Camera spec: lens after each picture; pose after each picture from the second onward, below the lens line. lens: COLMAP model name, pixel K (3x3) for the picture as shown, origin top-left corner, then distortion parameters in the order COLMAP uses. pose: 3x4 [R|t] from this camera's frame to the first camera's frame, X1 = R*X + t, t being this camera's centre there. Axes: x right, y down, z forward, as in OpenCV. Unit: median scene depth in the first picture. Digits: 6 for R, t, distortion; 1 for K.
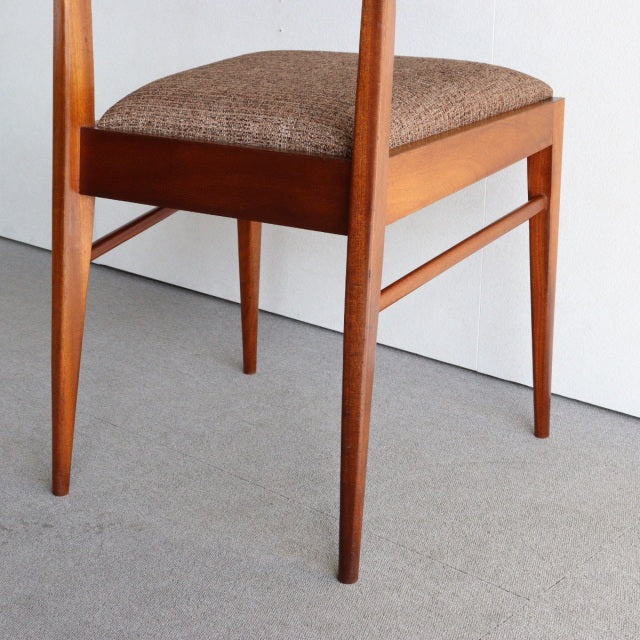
lens RADIAL K [[1286.6, 0, 333.9], [0, 1286.6, 319.4], [0, 0, 1]] dist [-0.012716, 0.292383]
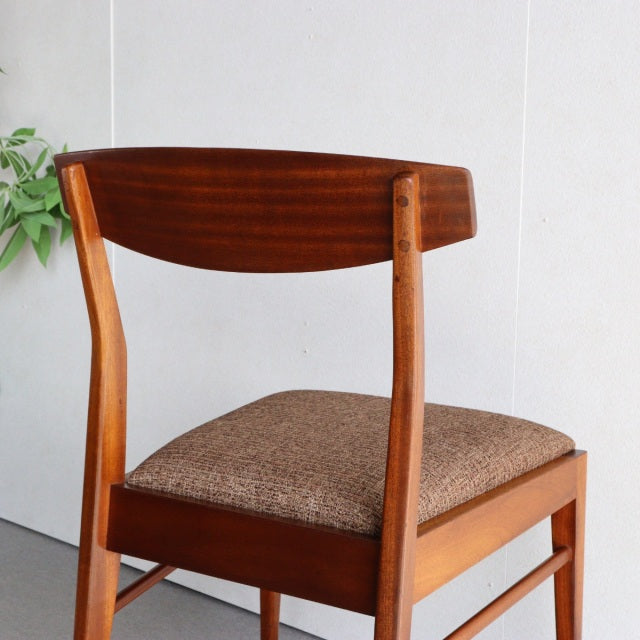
lens RADIAL K [[1286.6, 0, 333.9], [0, 1286.6, 319.4], [0, 0, 1]] dist [-0.012716, 0.292383]
pose [[0.999862, 0.012311, -0.011170, -0.011321], [-0.014102, 0.983959, -0.177836, -0.101443], [0.008801, 0.177969, 0.983997, -0.020262]]
